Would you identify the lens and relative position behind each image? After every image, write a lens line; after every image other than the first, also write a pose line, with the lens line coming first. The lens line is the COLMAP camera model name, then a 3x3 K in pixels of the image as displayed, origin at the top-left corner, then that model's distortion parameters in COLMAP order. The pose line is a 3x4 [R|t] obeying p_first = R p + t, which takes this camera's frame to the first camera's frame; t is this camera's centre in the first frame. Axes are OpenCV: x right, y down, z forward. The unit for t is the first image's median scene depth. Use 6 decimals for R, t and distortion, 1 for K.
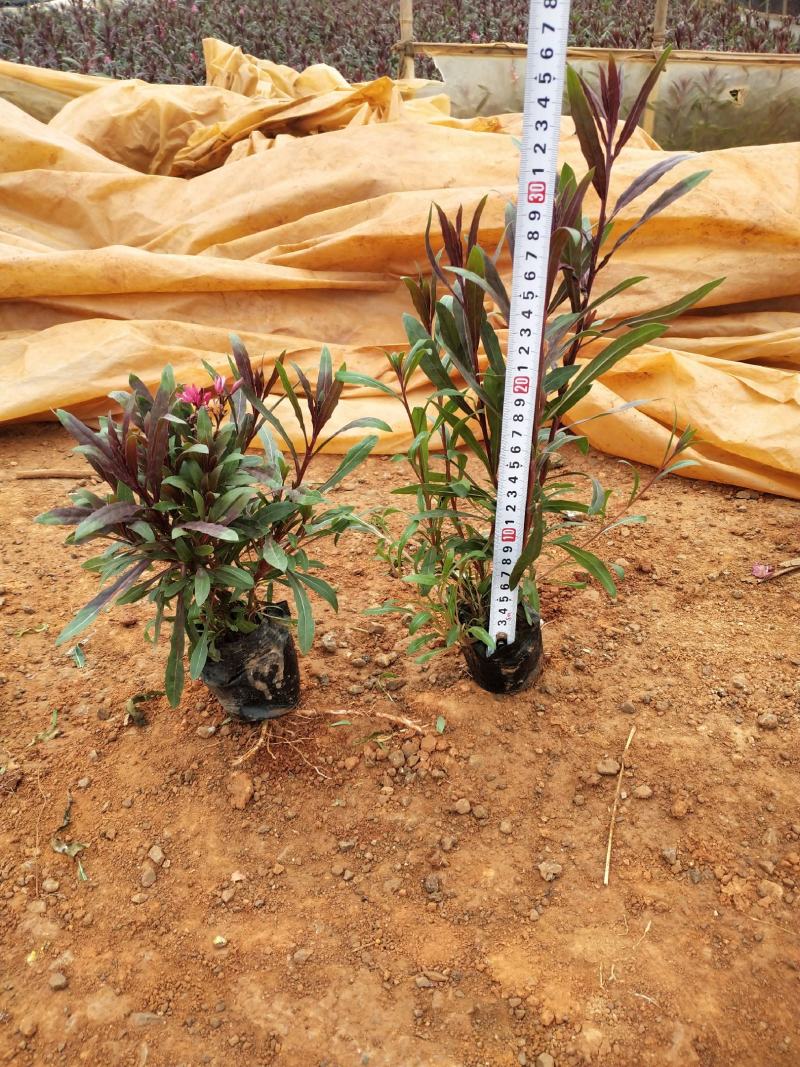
lens RADIAL K [[848.3, 0, 400.0], [0, 848.3, 533.5], [0, 0, 1]] dist [0.051783, -0.113439]
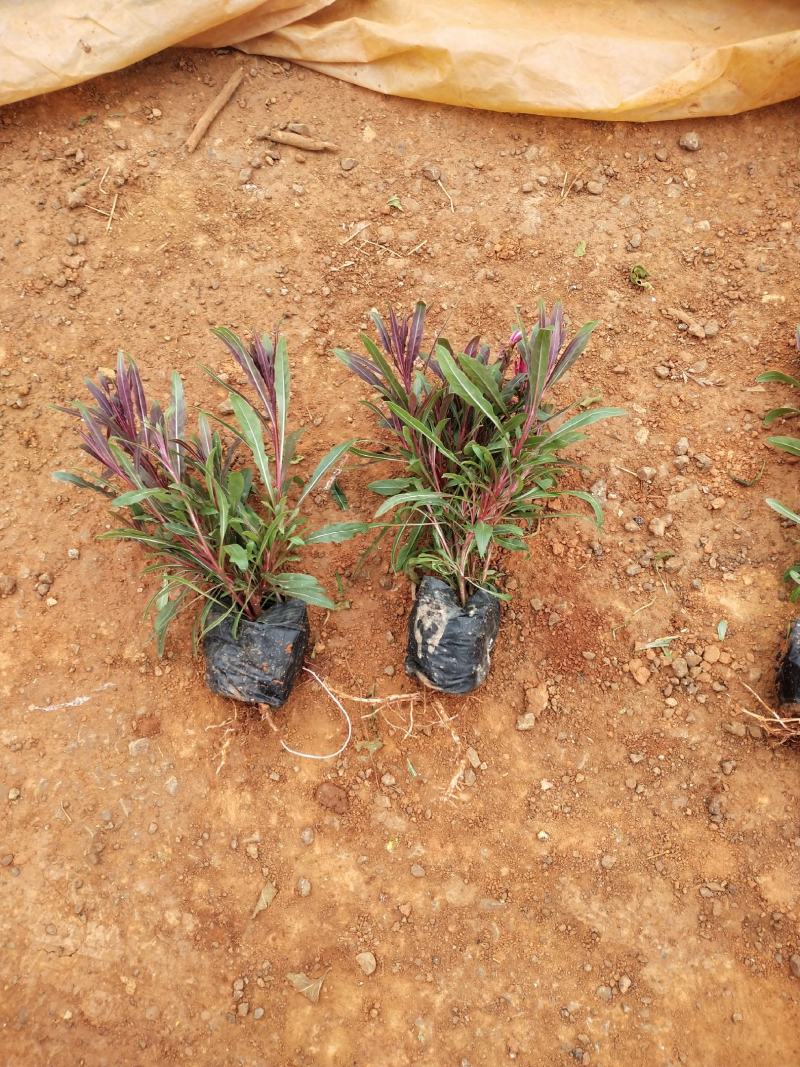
lens RADIAL K [[848.3, 0, 400.0], [0, 848.3, 533.5], [0, 0, 1]] dist [0.051783, -0.113439]
pose [[0.998470, 0.048113, -0.027251, -0.400309], [-0.016892, 0.734689, 0.678194, -0.693432], [0.052651, -0.676696, 0.734377, 0.377110]]
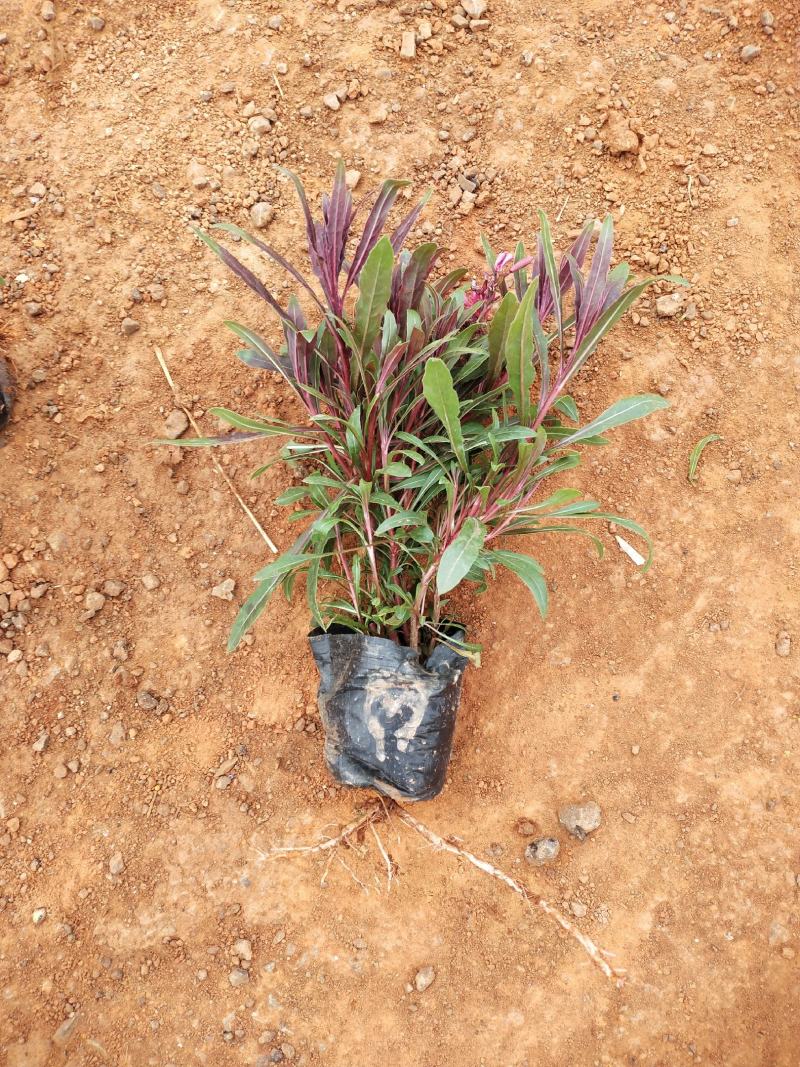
lens RADIAL K [[860.0, 0, 402.0], [0, 860.0, 526.8], [0, 0, 1]] dist [0.034193, -0.097423]
pose [[0.628884, -0.772298, 0.089782, 0.272324], [0.445758, 0.452754, 0.772213, -0.249800], [-0.637028, -0.445612, 0.628988, 0.368276]]
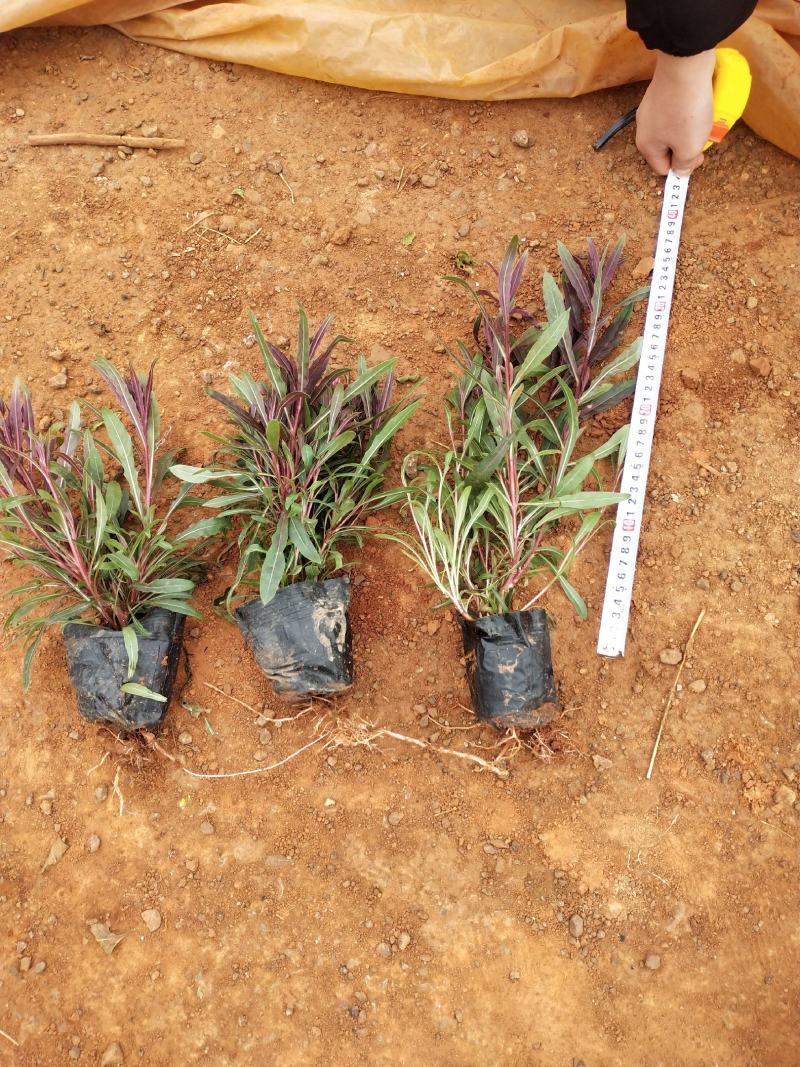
lens RADIAL K [[848.3, 0, 400.0], [0, 848.3, 533.5], [0, 0, 1]] dist [0.051783, -0.113439]
pose [[0.998134, 0.054129, -0.028260, -0.092286], [-0.023675, 0.769670, 0.638002, -0.626188], [0.056286, -0.636143, 0.769516, 0.286727]]
